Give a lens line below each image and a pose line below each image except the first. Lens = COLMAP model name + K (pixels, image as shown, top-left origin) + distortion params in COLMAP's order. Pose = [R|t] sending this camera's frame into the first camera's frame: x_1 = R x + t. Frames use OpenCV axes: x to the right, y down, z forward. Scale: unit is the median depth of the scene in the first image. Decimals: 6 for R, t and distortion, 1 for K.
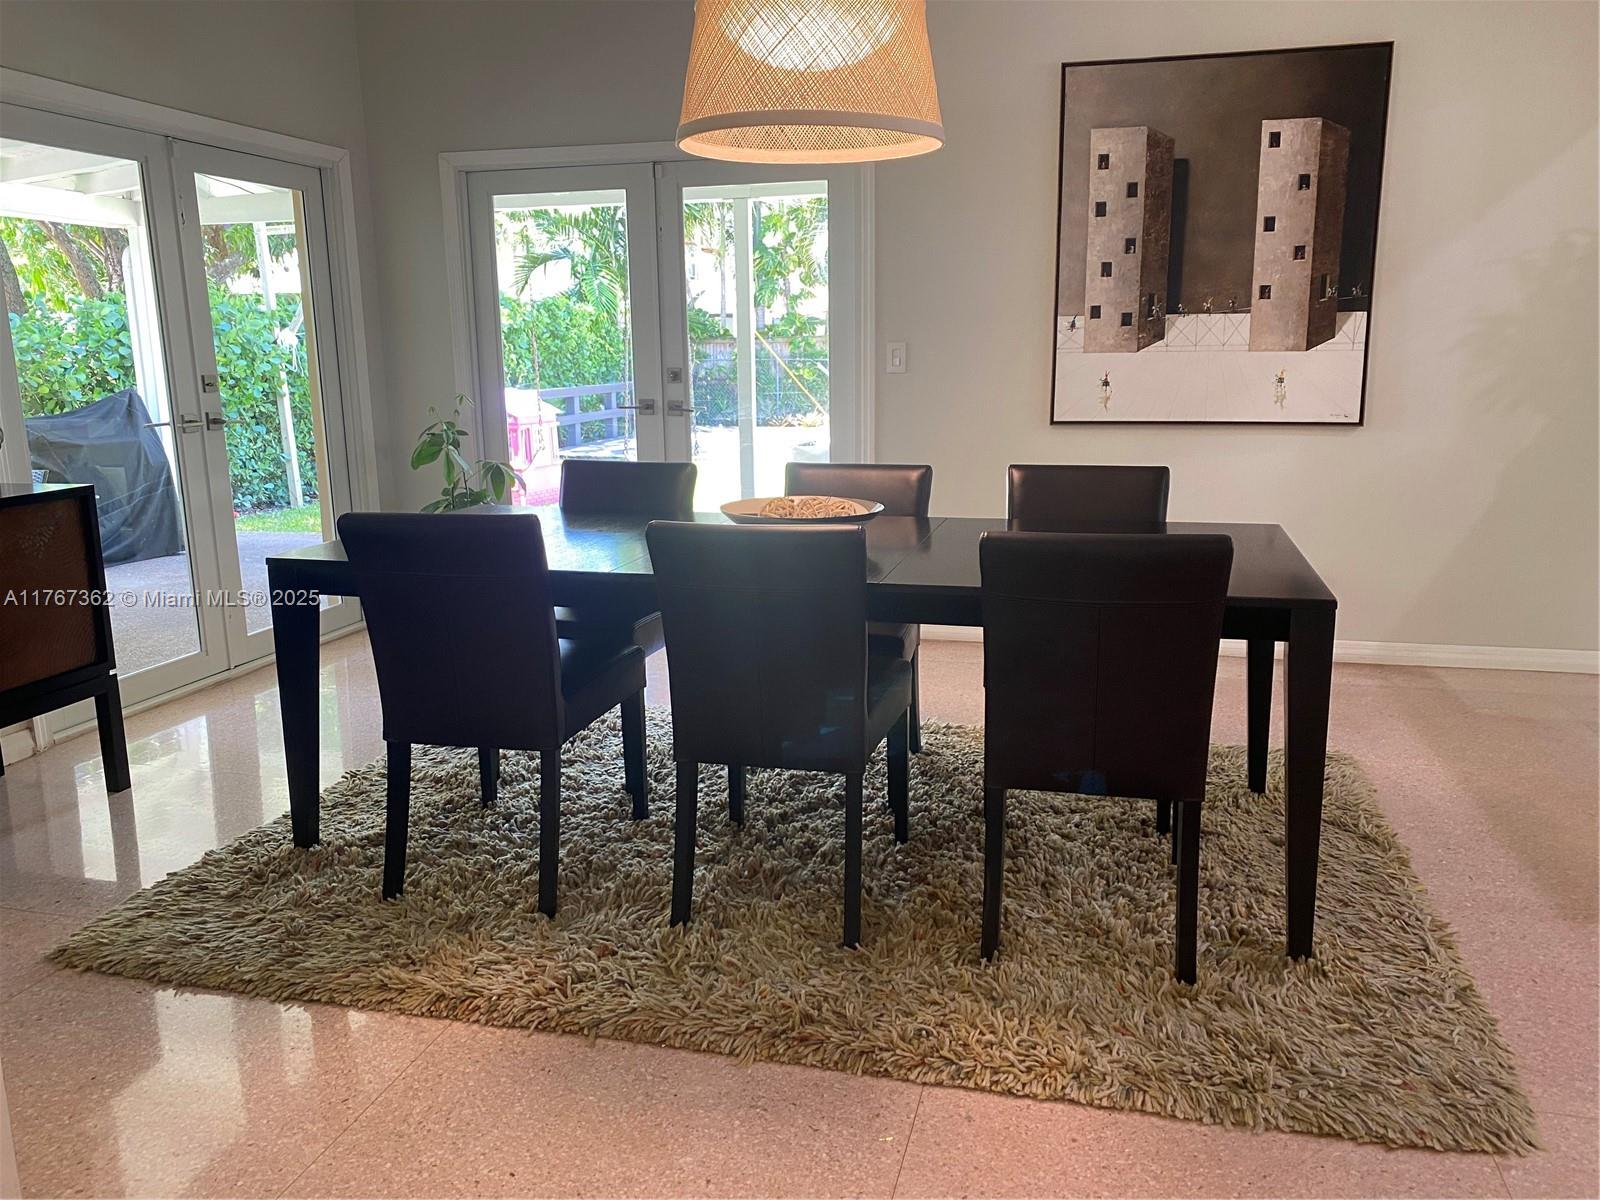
lens RADIAL K [[1217.6, 0, 790.8], [0, 1217.6, 602.6], [0, 0, 1]] dist [0.051136, -0.059268]
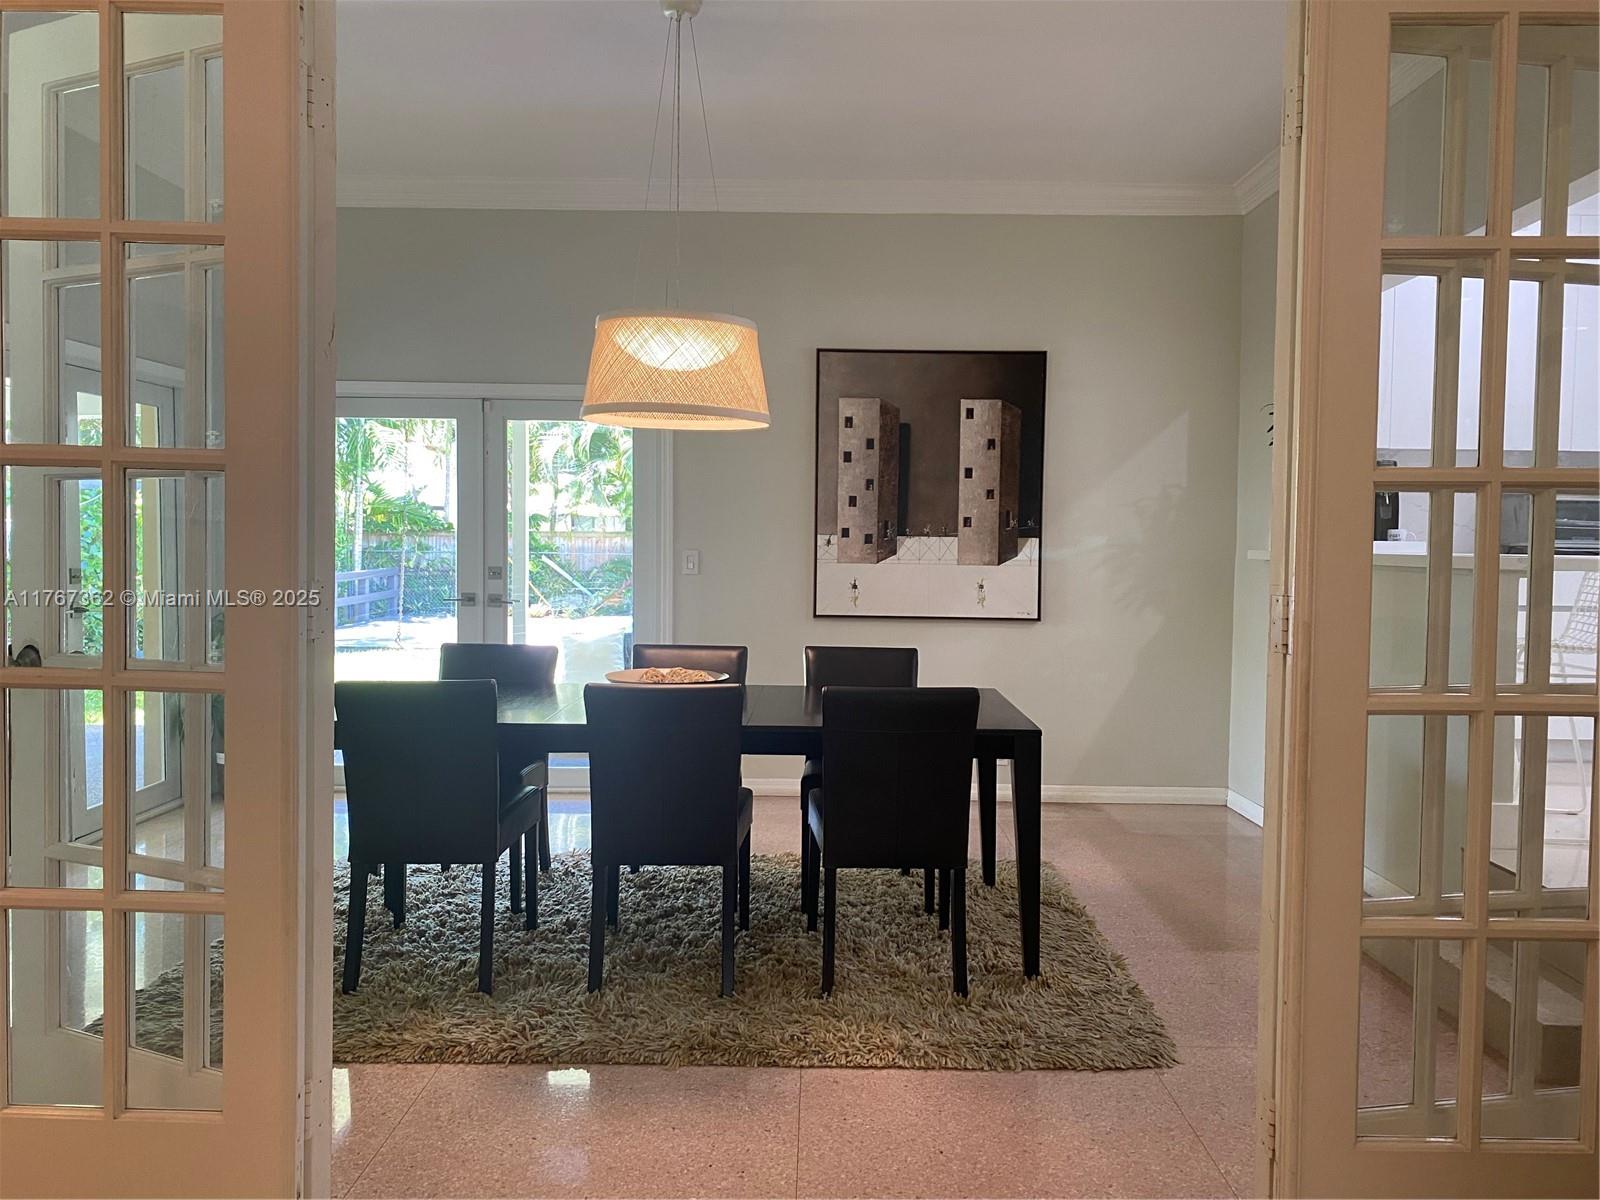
lens RADIAL K [[1217.6, 0, 800.8], [0, 1217.6, 602.4], [0, 0, 1]] dist [0.051136, -0.059268]
pose [[0.969464, 0.011925, 0.244945, -0.176908], [0.026625, 0.987795, -0.153470, 0.050069], [-0.243786, 0.155305, 0.957313, -0.329592]]
